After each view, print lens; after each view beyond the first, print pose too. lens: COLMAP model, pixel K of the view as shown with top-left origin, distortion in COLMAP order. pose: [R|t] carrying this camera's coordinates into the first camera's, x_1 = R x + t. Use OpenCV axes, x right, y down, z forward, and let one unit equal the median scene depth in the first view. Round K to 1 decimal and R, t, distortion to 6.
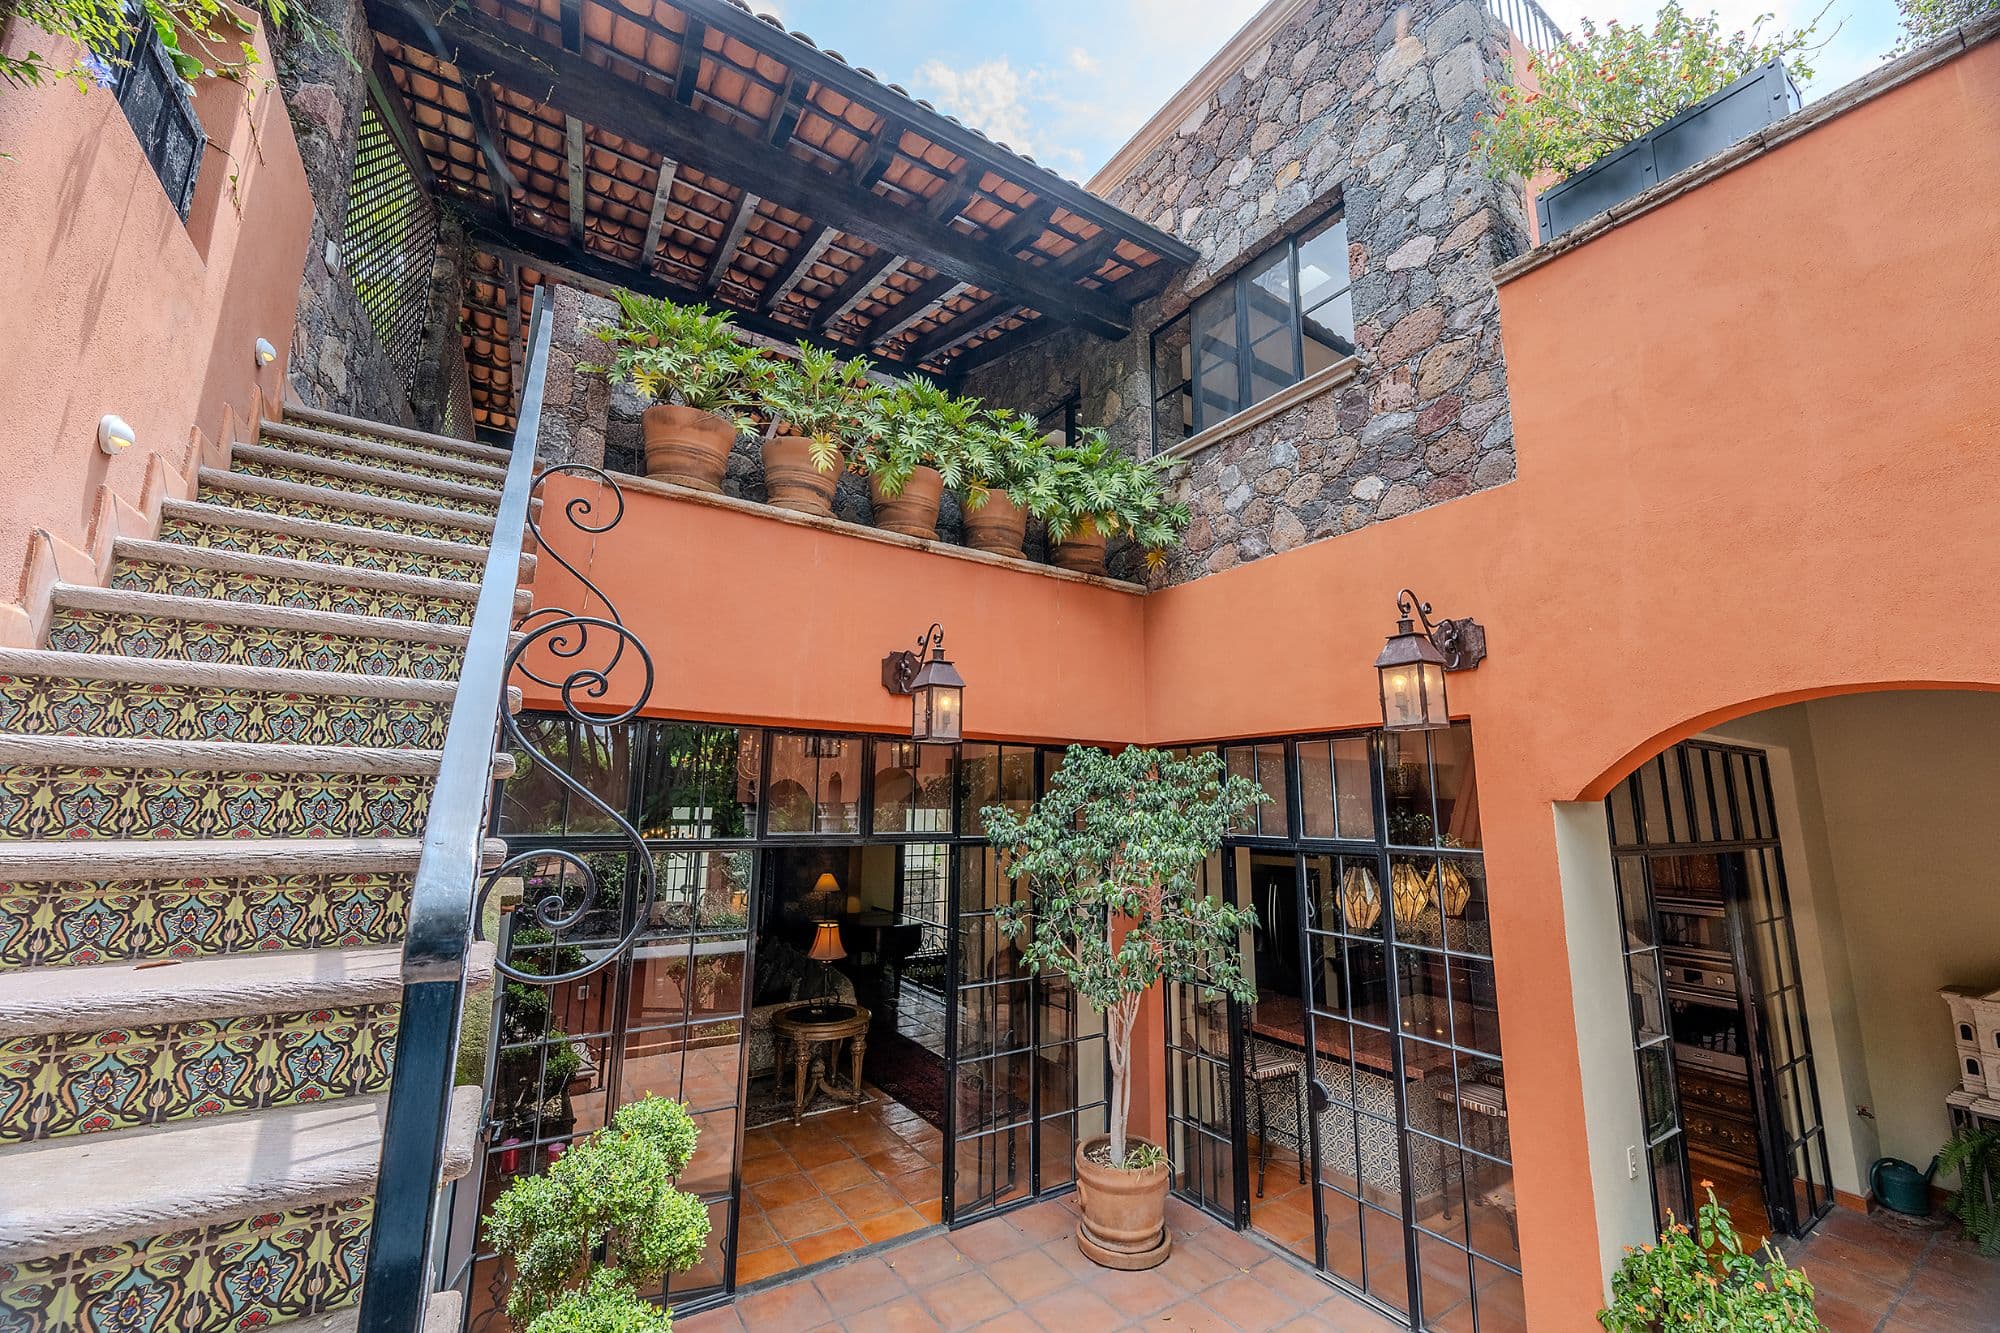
lens RADIAL K [[781.5, 0, 1008.6], [0, 781.5, 661.9], [0, 0, 1]] dist [-0.000656, 0.000026]
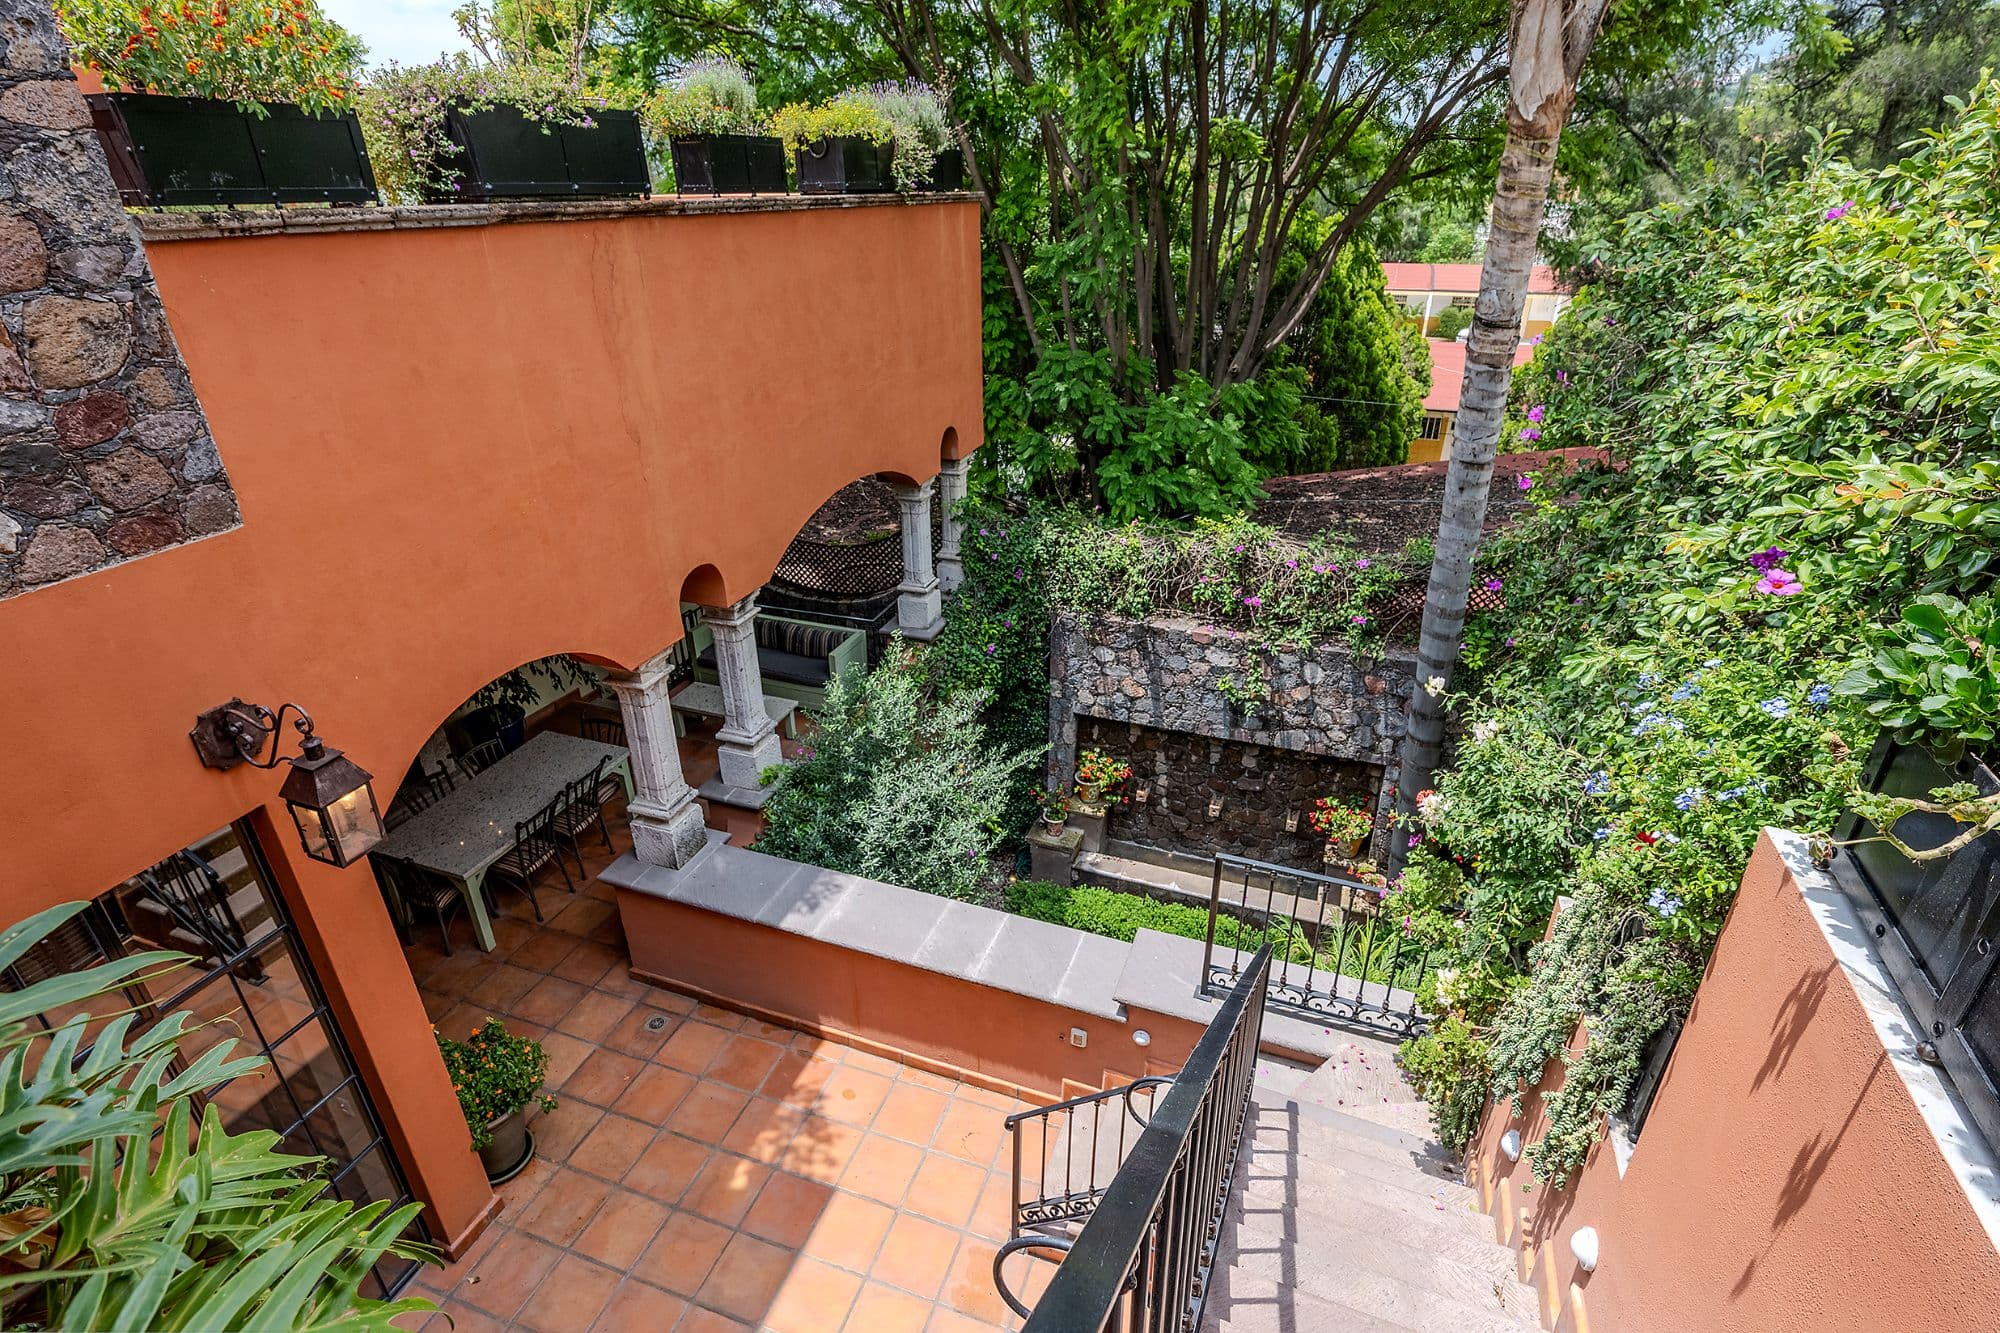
lens RADIAL K [[999.2, 0, 1001.4], [0, 999.2, 674.2], [0, 0, 1]] dist [0.002668, 0.000270]
pose [[-0.602269, -0.366050, 0.709422, -0.593637], [-0.142187, 0.923652, 0.355879, -0.546524], [-0.785528, 0.113465, -0.608334, 0.982453]]
